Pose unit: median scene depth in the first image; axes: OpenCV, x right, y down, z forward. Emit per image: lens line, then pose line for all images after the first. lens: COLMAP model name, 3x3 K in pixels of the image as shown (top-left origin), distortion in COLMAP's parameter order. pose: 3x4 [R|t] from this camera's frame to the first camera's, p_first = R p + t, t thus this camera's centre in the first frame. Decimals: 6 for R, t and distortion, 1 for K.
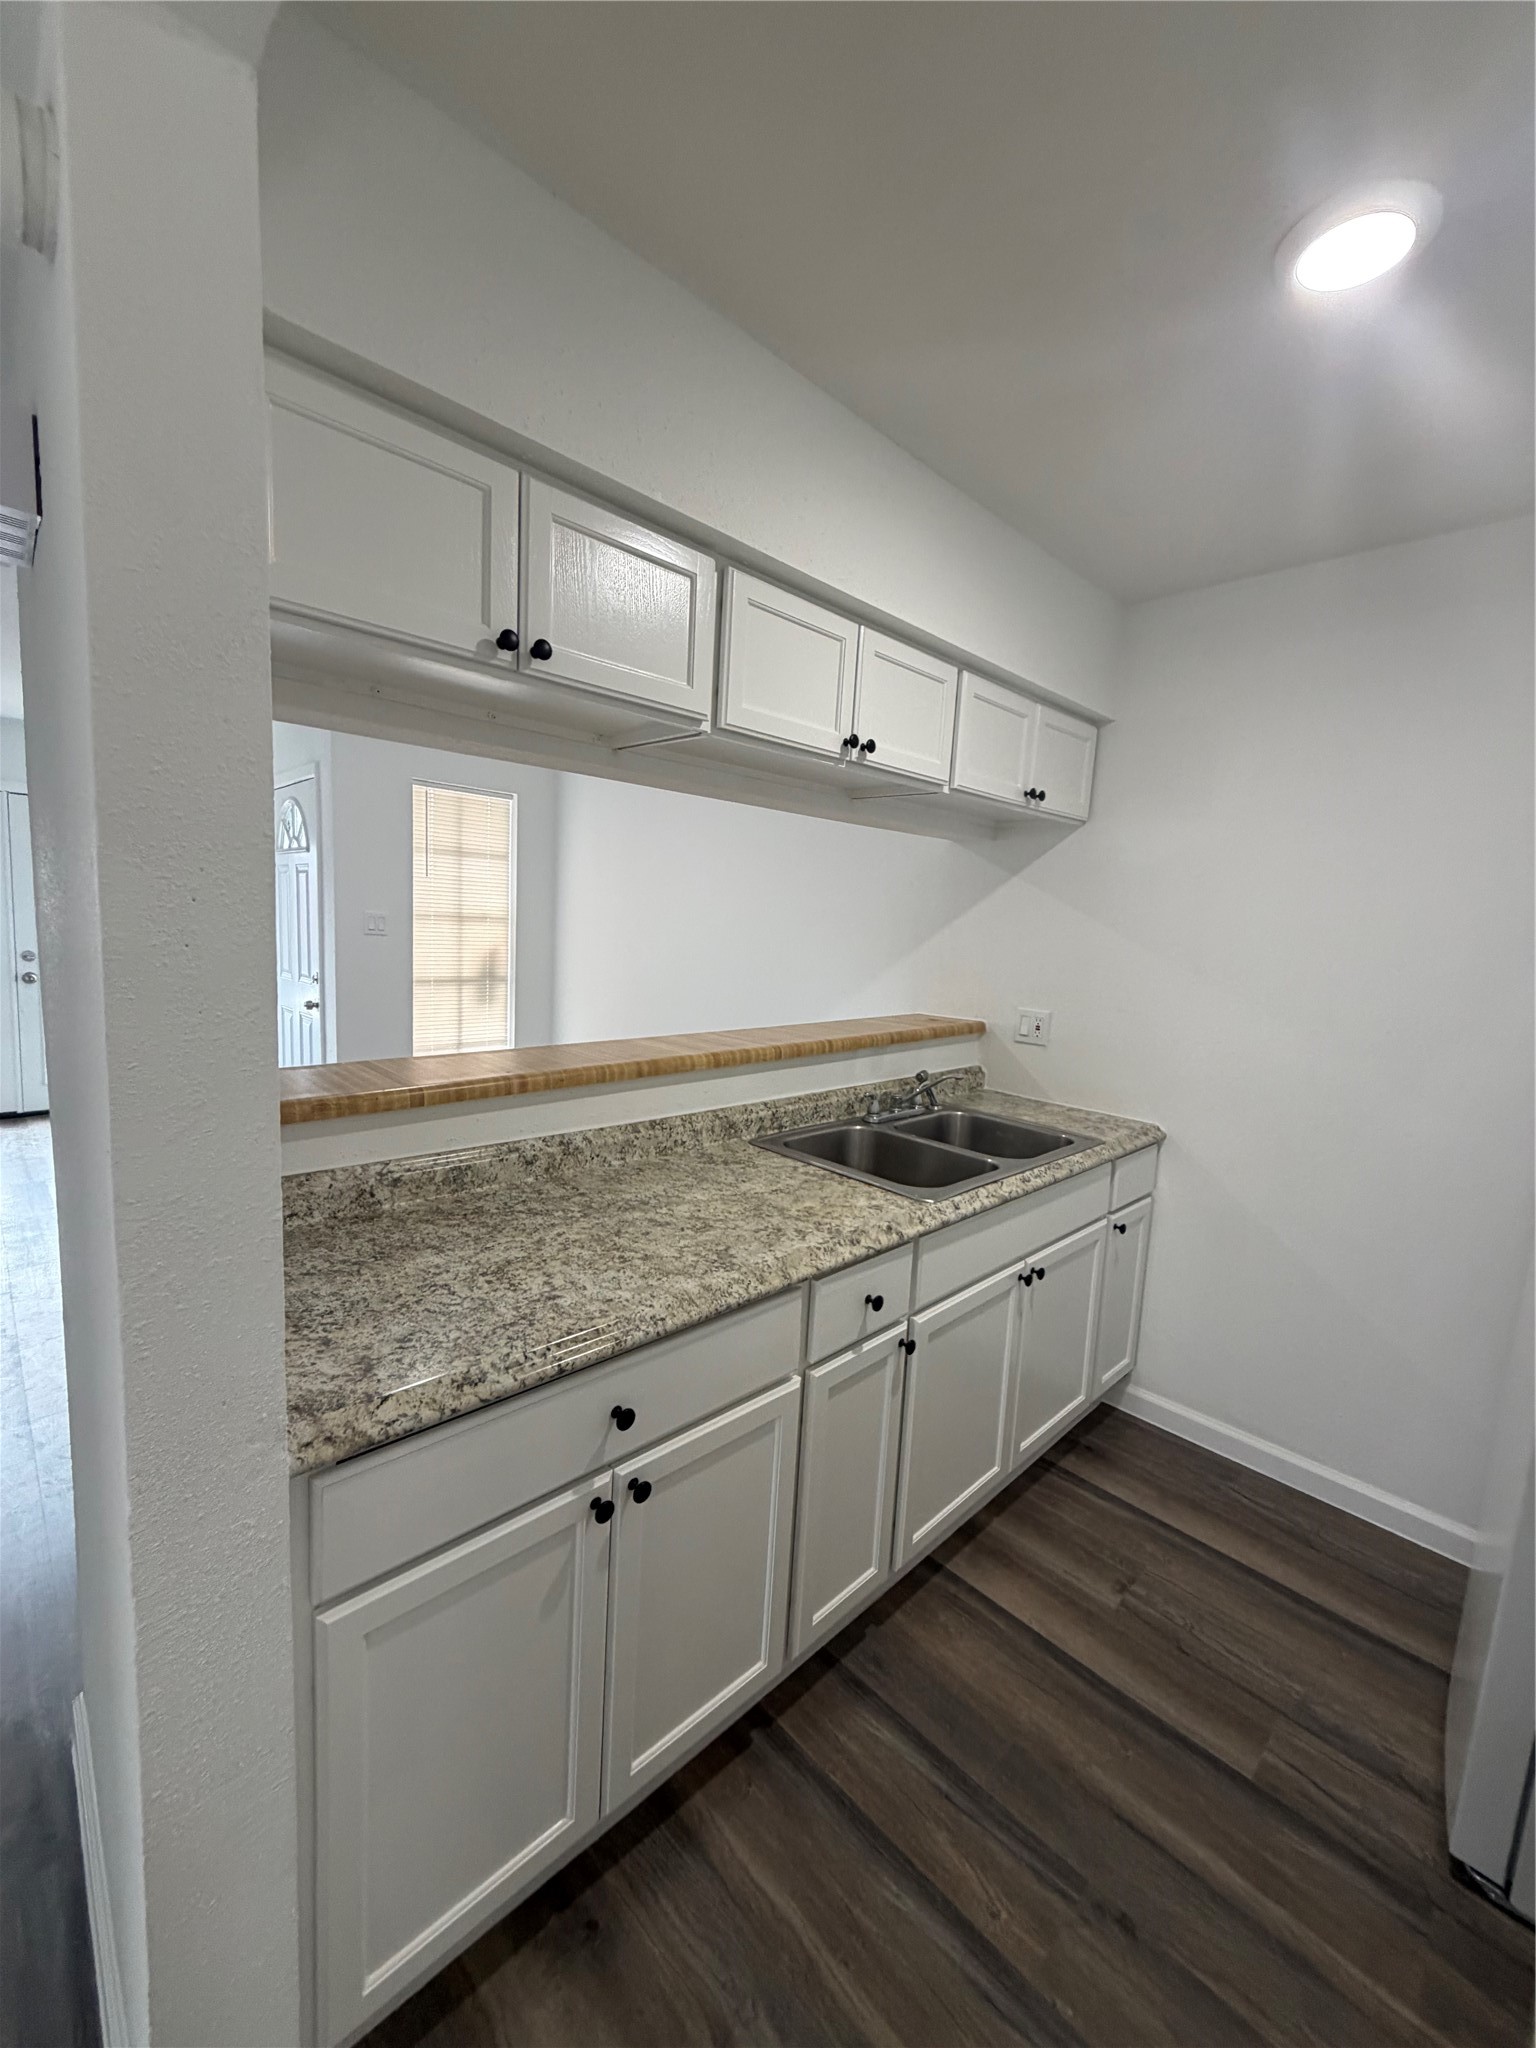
lens RADIAL K [[886.8, 0, 768.0], [0, 886.8, 1024.0], [0, 0, 1]] dist [0.000312, -0.000158]
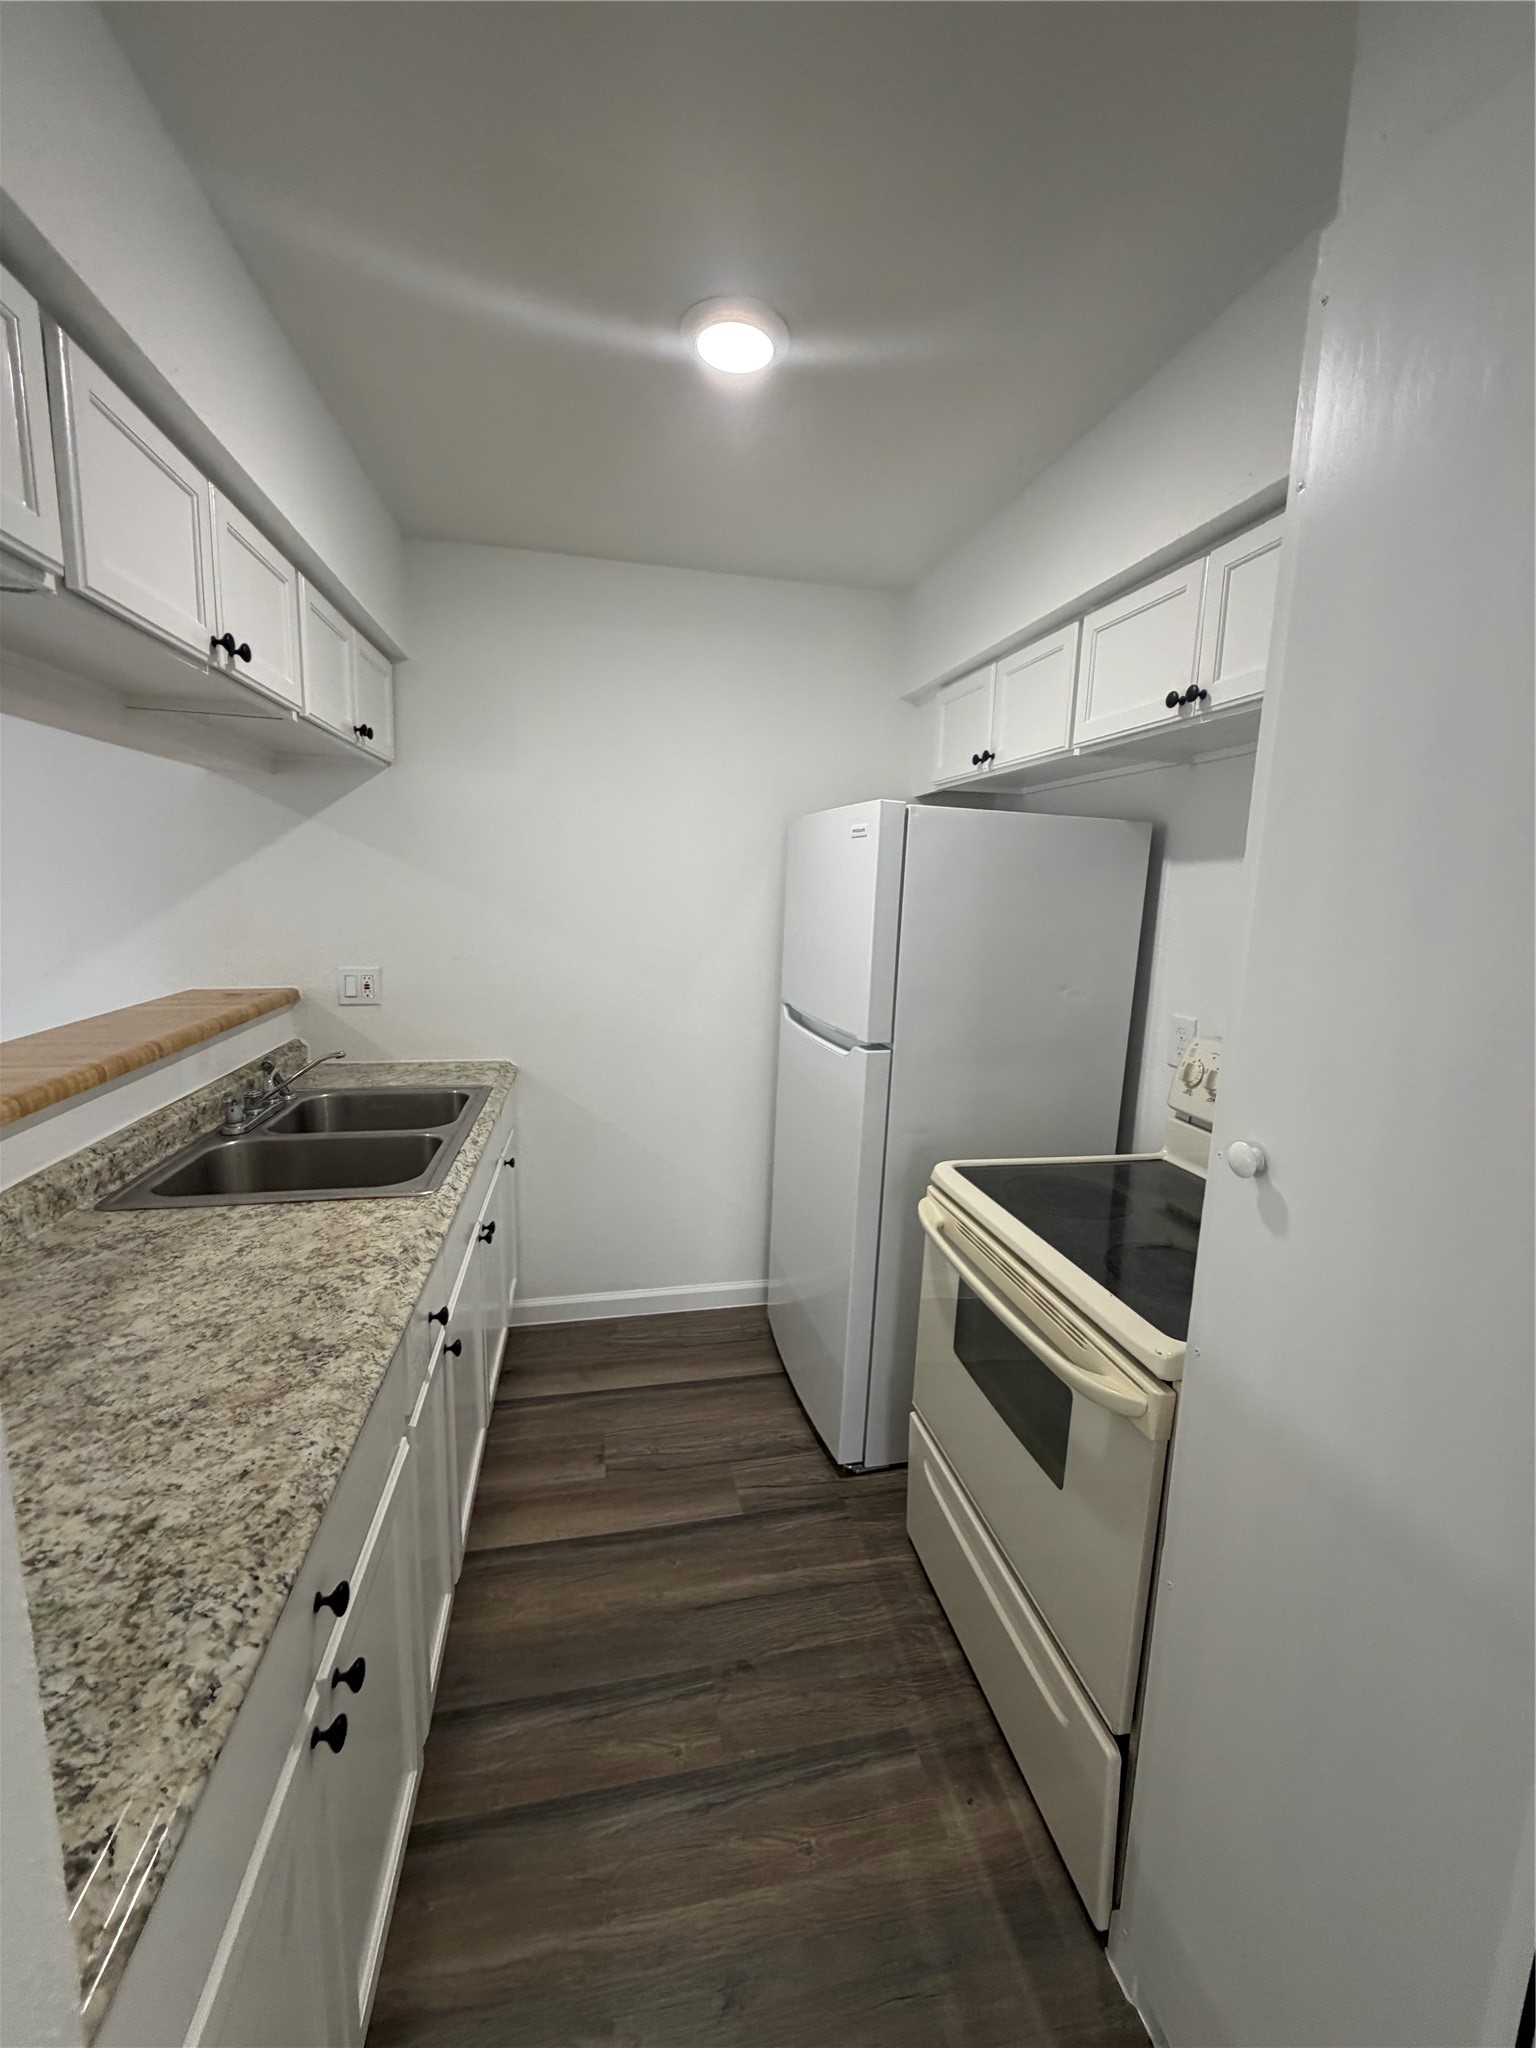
lens RADIAL K [[886.8, 0, 768.0], [0, 886.8, 1024.0], [0, 0, 1]] dist [0.000312, -0.000158]
pose [[0.475750, -0.173527, 0.862294, -0.399434], [0.097117, 0.984715, 0.144581, -0.066517], [-0.874203, 0.014959, 0.485331, 0.246711]]
